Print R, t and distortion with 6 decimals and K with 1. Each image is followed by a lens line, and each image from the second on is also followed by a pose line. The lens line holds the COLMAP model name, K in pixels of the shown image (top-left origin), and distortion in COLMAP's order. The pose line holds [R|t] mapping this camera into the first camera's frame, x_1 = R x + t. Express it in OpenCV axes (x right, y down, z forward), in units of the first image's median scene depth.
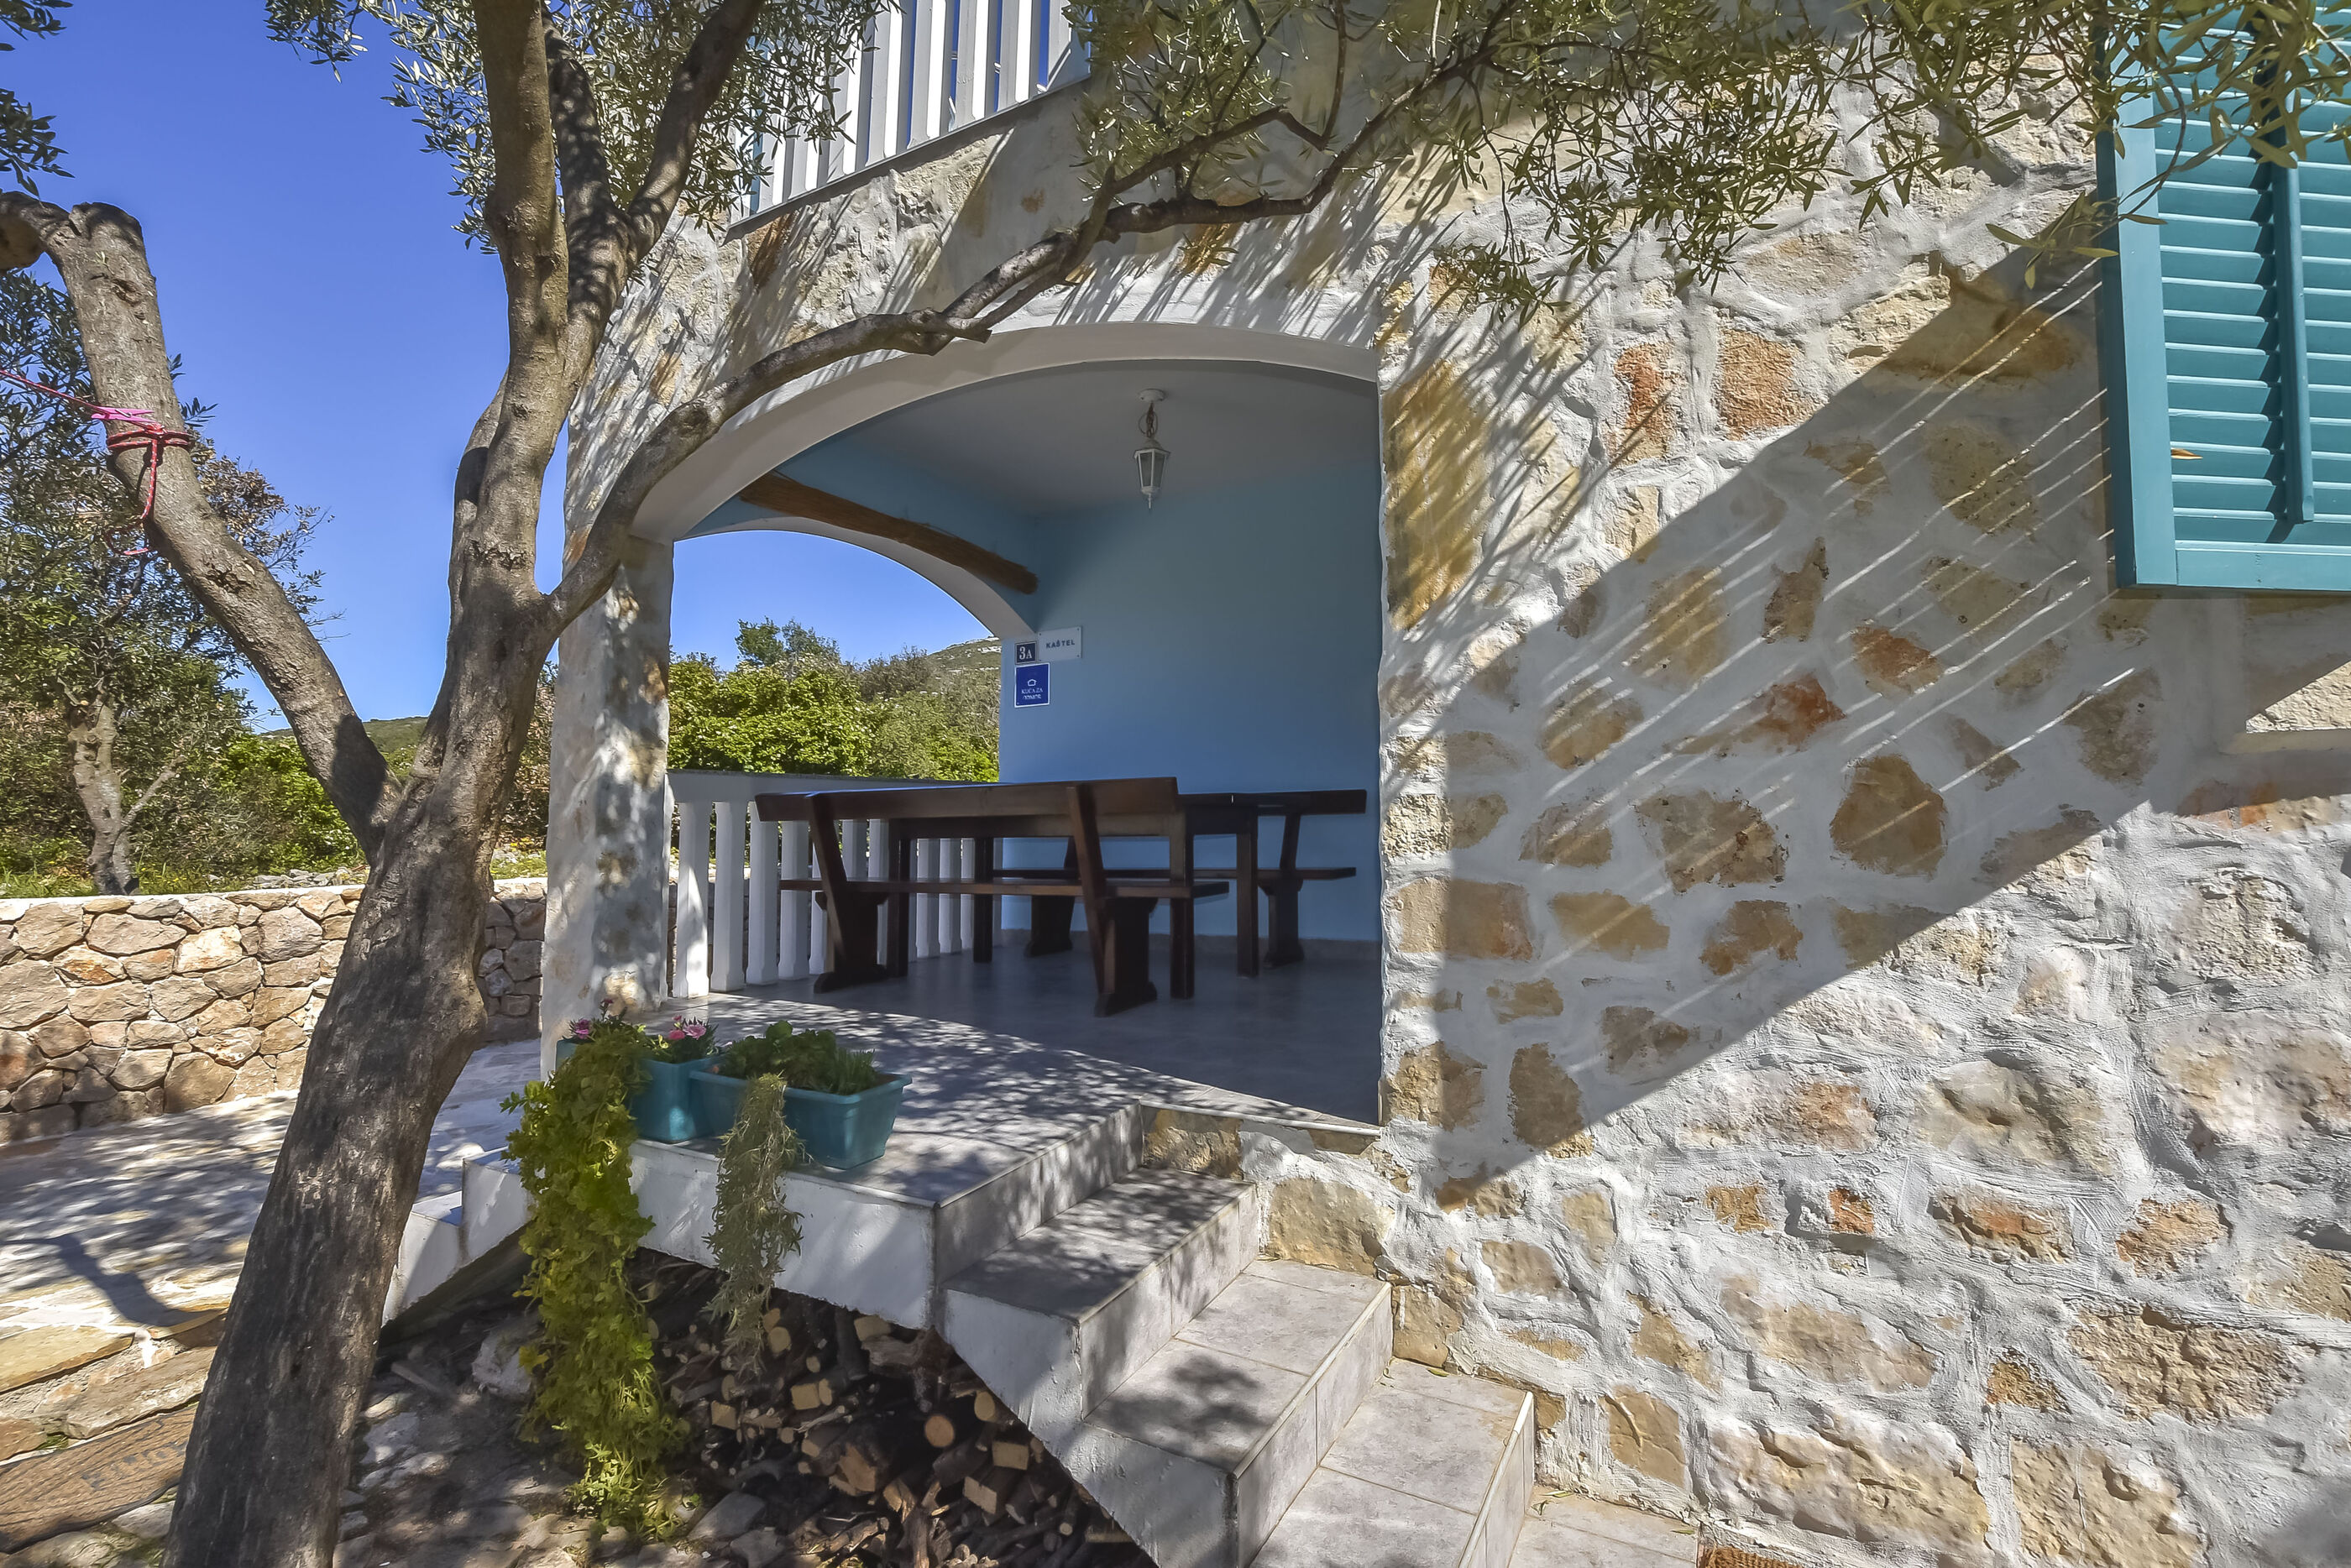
lens RADIAL K [[1035.8, 0, 1175.5], [0, 1035.8, 784.0], [0, 0, 1]] dist [-0.002832, 0.011562]
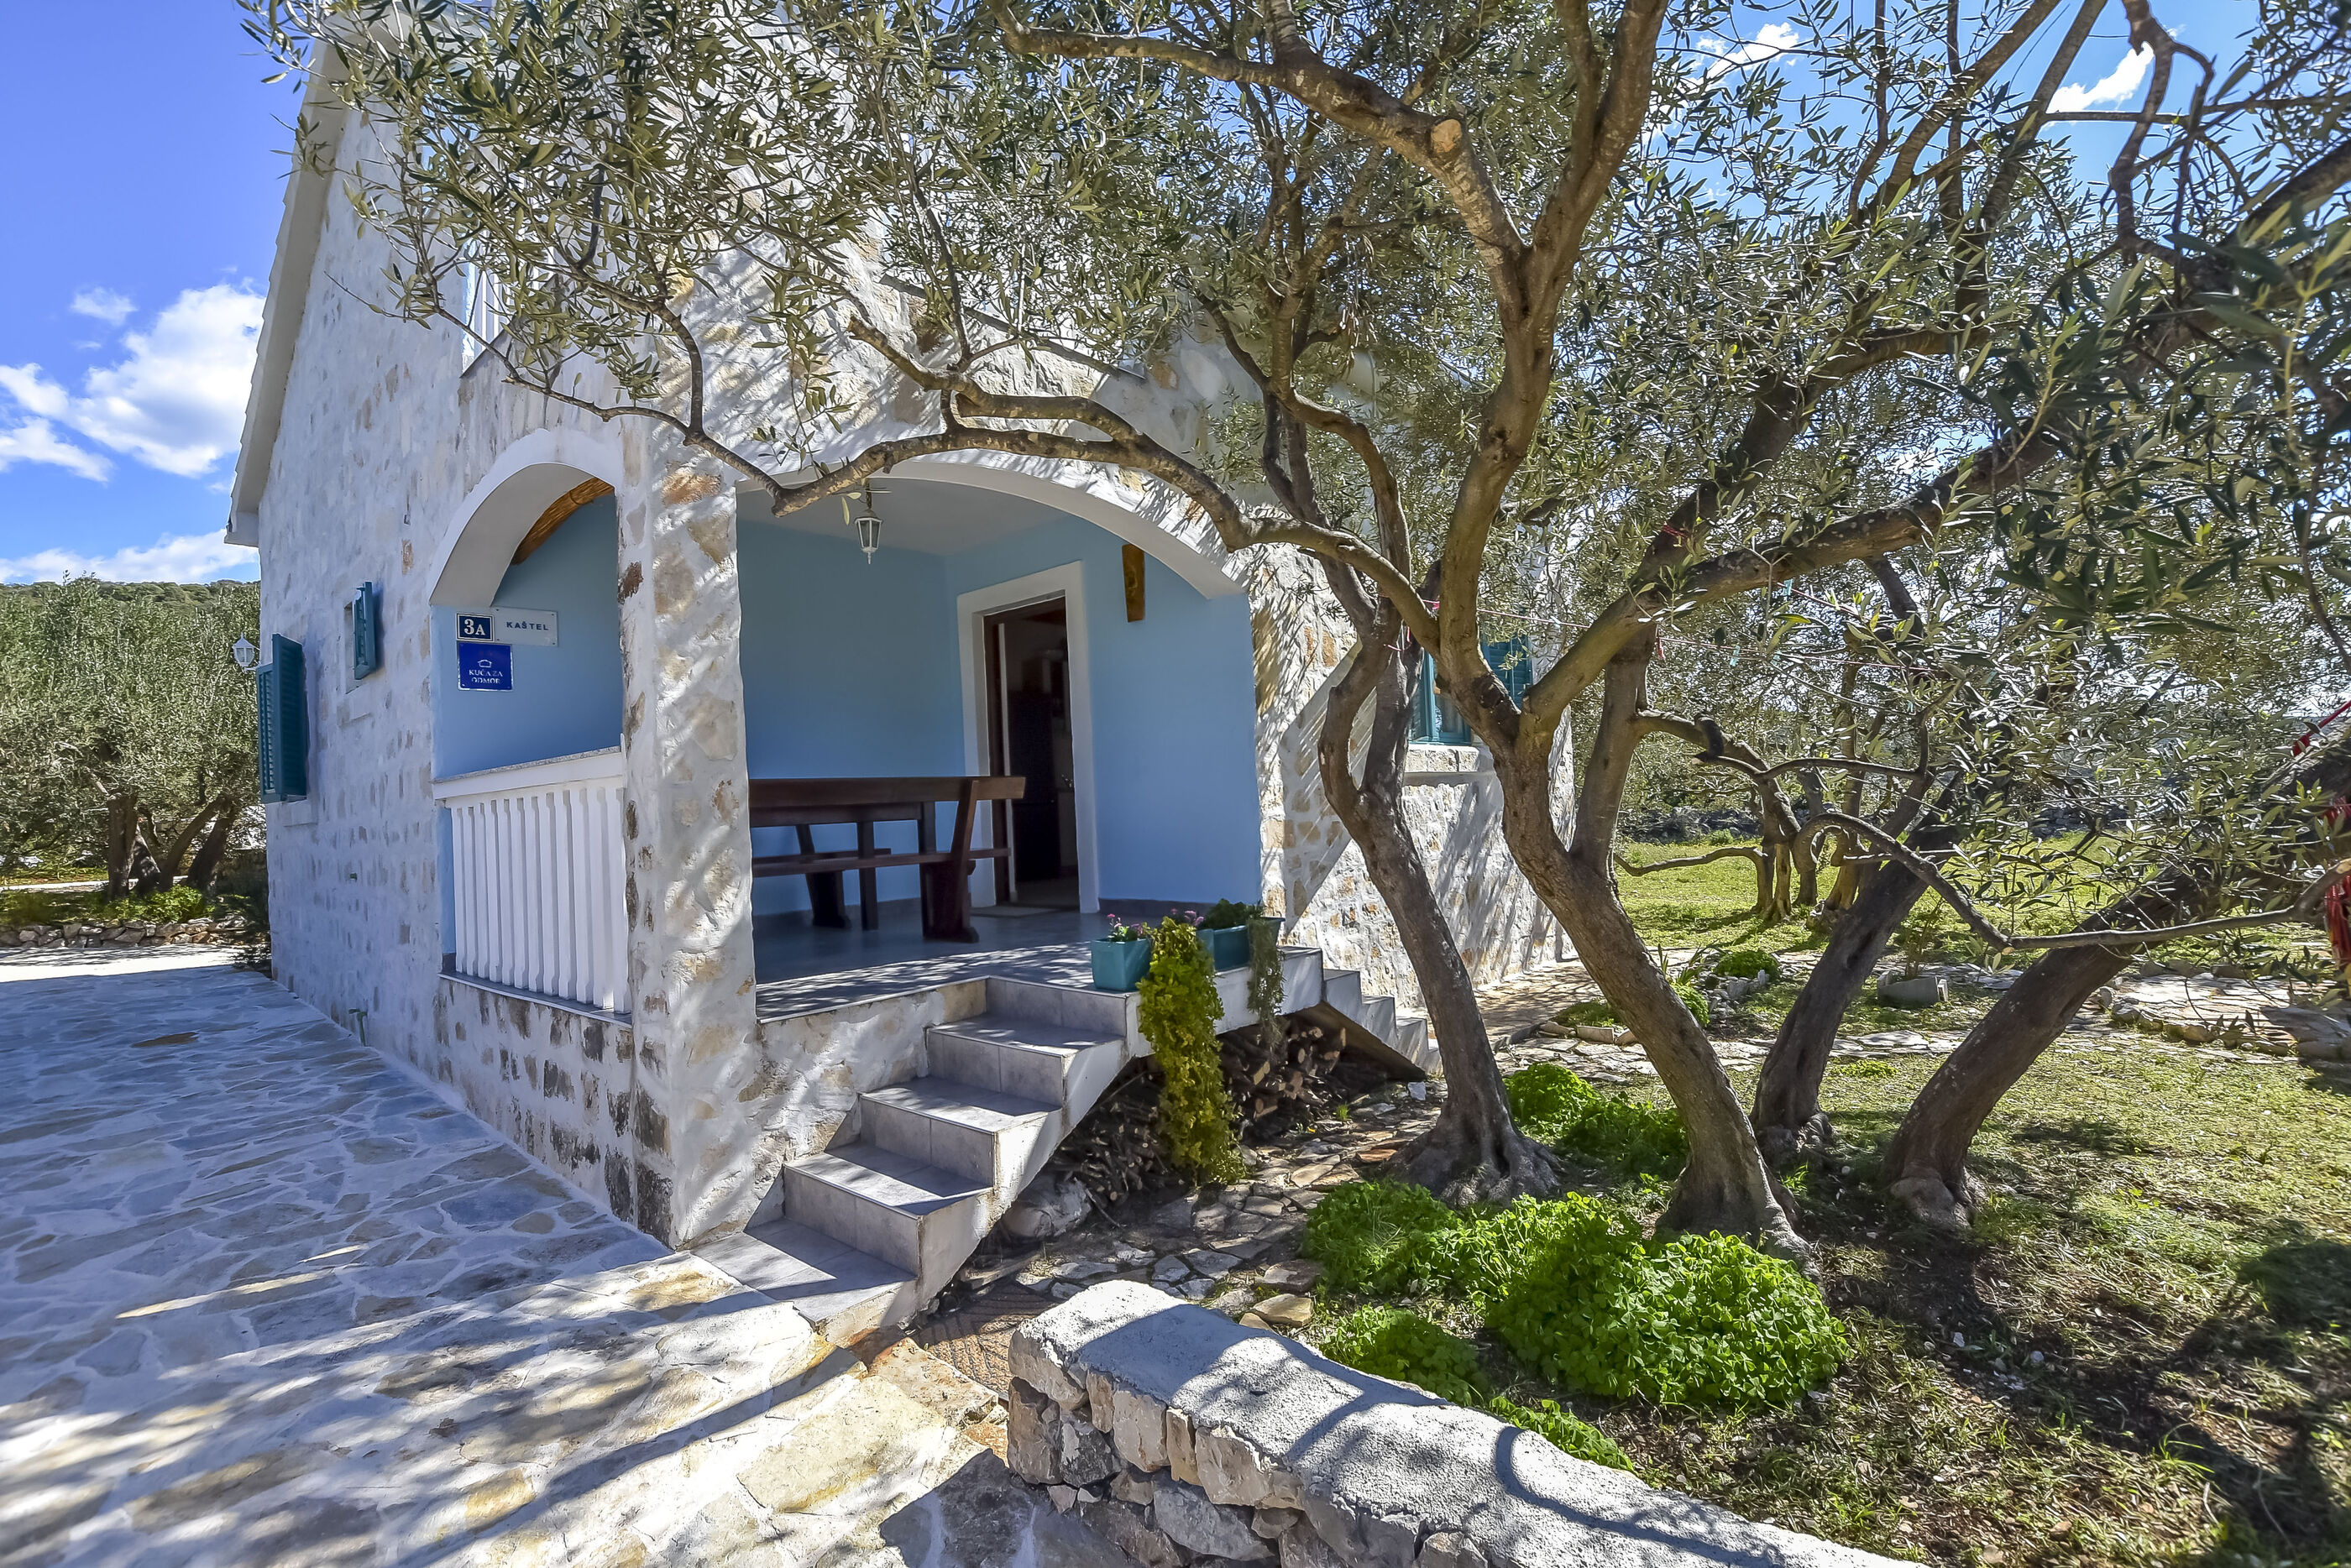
lens RADIAL K [[1035.8, 0, 1175.5], [0, 1035.8, 784.0], [0, 0, 1]] dist [-0.002832, 0.011562]
pose [[0.272130, 0.001979, 0.962259, -2.275790], [-0.005082, 0.999987, -0.000619, 0.006109], [-0.962247, -0.004722, 0.272136, 0.563341]]
